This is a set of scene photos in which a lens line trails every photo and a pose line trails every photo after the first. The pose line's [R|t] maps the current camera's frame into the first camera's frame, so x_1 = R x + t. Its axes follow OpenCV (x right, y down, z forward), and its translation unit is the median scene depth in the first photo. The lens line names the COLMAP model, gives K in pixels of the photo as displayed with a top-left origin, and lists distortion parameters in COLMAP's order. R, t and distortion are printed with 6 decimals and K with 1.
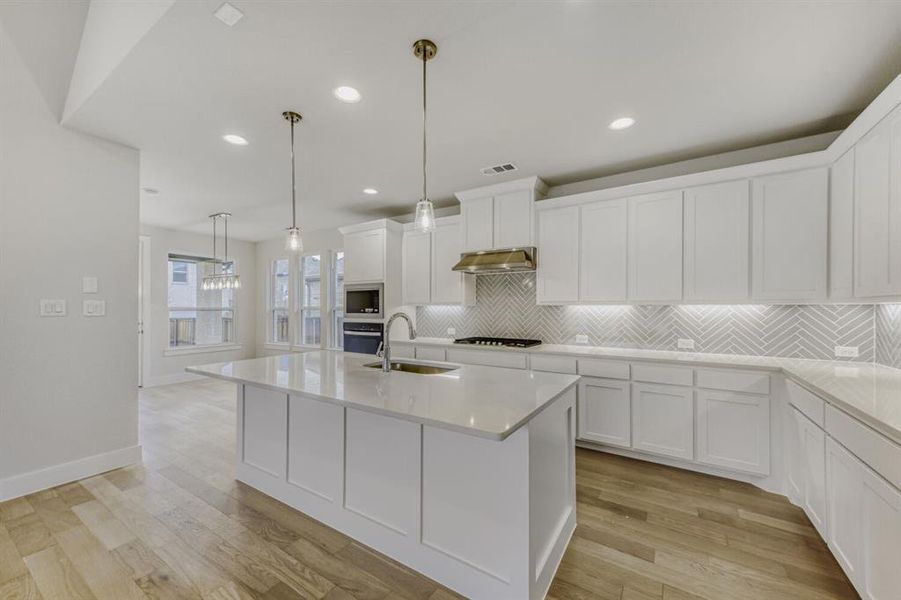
lens RADIAL K [[350.6, 0, 449.2], [0, 350.6, 306.7], [0, 0, 1]] dist [0.013212, 0.000203]
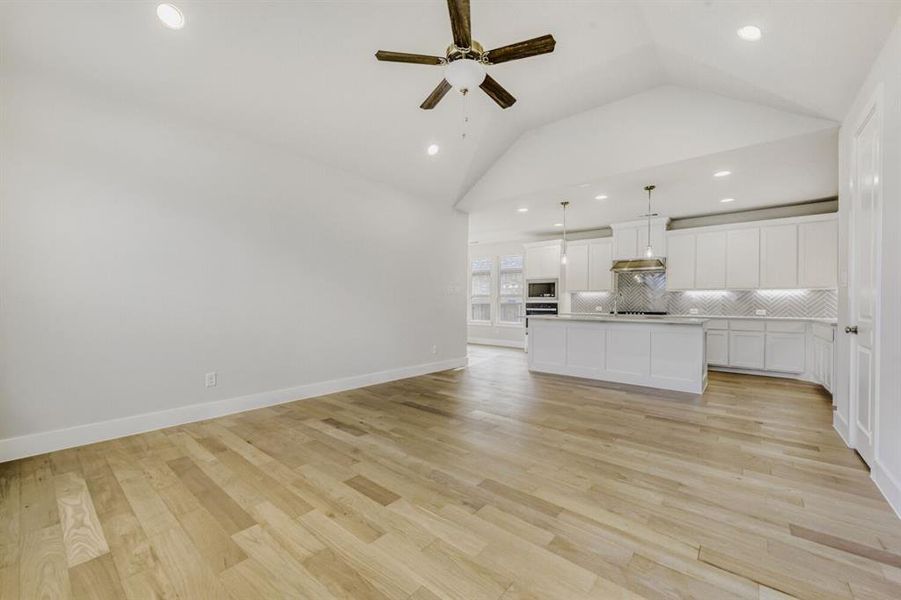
lens RADIAL K [[361.2, 0, 444.3], [0, 361.2, 302.3], [0, 0, 1]] dist [0.002458, 0.000080]
pose [[0.991674, 0.006623, -0.128607, -0.586920], [-0.006535, 0.999978, 0.001101, 0.054254], [0.128612, -0.000251, 0.991695, -0.879037]]
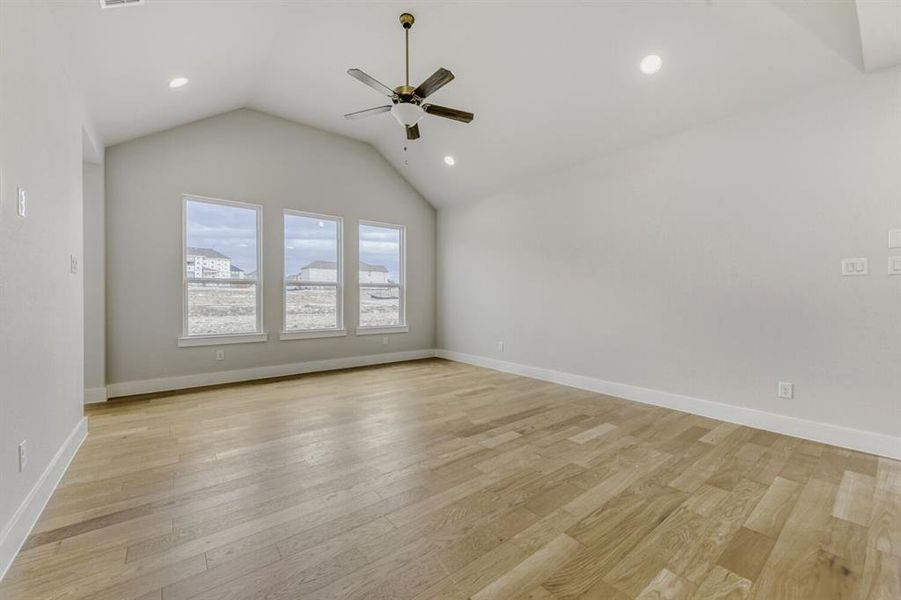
lens RADIAL K [[358.5, 0, 446.2], [0, 358.5, 297.2], [0, 0, 1]] dist [0.002159, 0.000006]
pose [[-0.324367, -0.002546, -0.945928, 0.126328], [0.002833, 0.999989, -0.003662, 0.061293], [0.945927, -0.003868, -0.324357, 0.184308]]
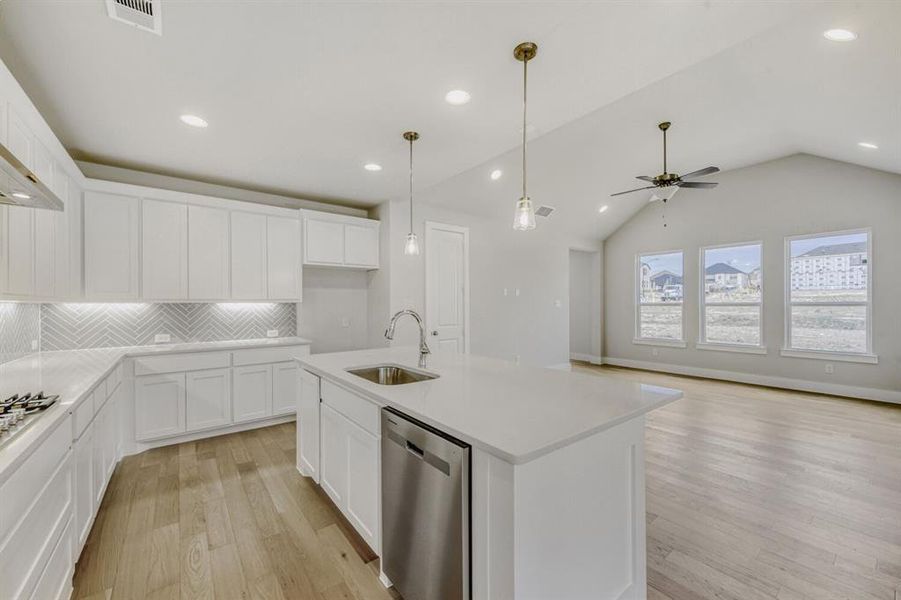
lens RADIAL K [[353.3, 0, 448.8], [0, 353.3, 304.2], [0, 0, 1]] dist [0.003496, -0.000171]
pose [[-0.943404, 0.003707, 0.331626, -0.353310], [0.002708, 0.999990, -0.003474, 0.002974], [-0.331636, -0.002380, -0.943404, 1.161937]]
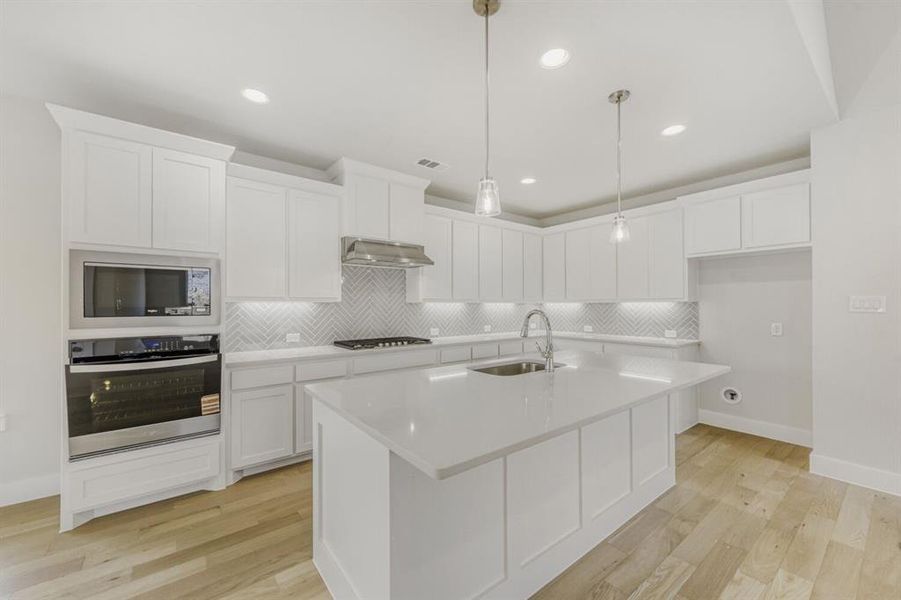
lens RADIAL K [[353.3, 0, 448.8], [0, 353.3, 304.2], [0, 0, 1]] dist [0.003496, -0.000171]
pose [[0.329202, 0.001682, 0.944258, -0.699979], [-0.001606, 0.999998, -0.001222, 0.002127], [-0.944258, -0.001114, 0.329204, 0.564267]]
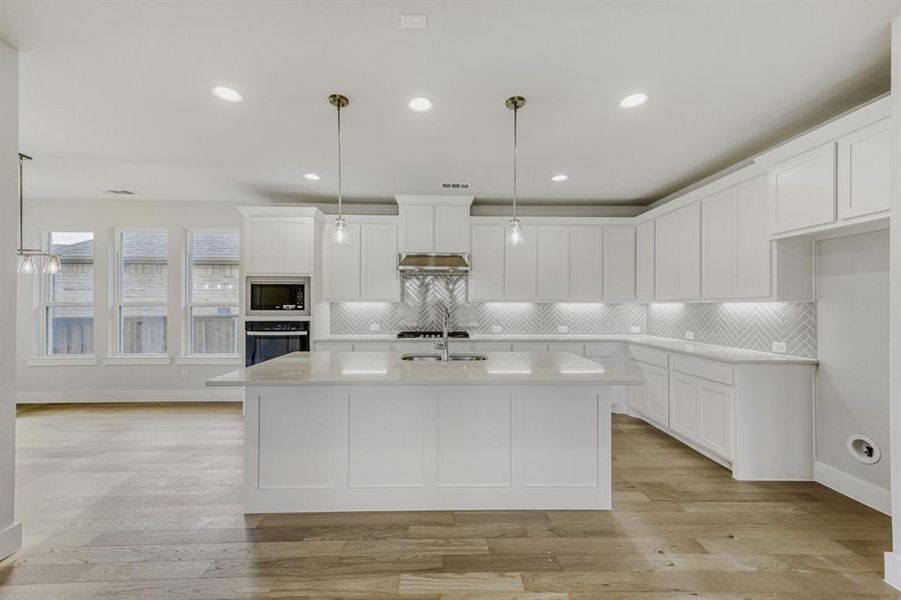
lens RADIAL K [[350.6, 0, 449.2], [0, 350.6, 306.7], [0, 0, 1]] dist [0.013212, 0.000203]
pose [[0.826148, -0.000832, 0.563453, -0.477135], [-0.005547, 0.999938, 0.009611, -0.001203], [-0.563426, -0.011066, 0.826093, 0.043094]]
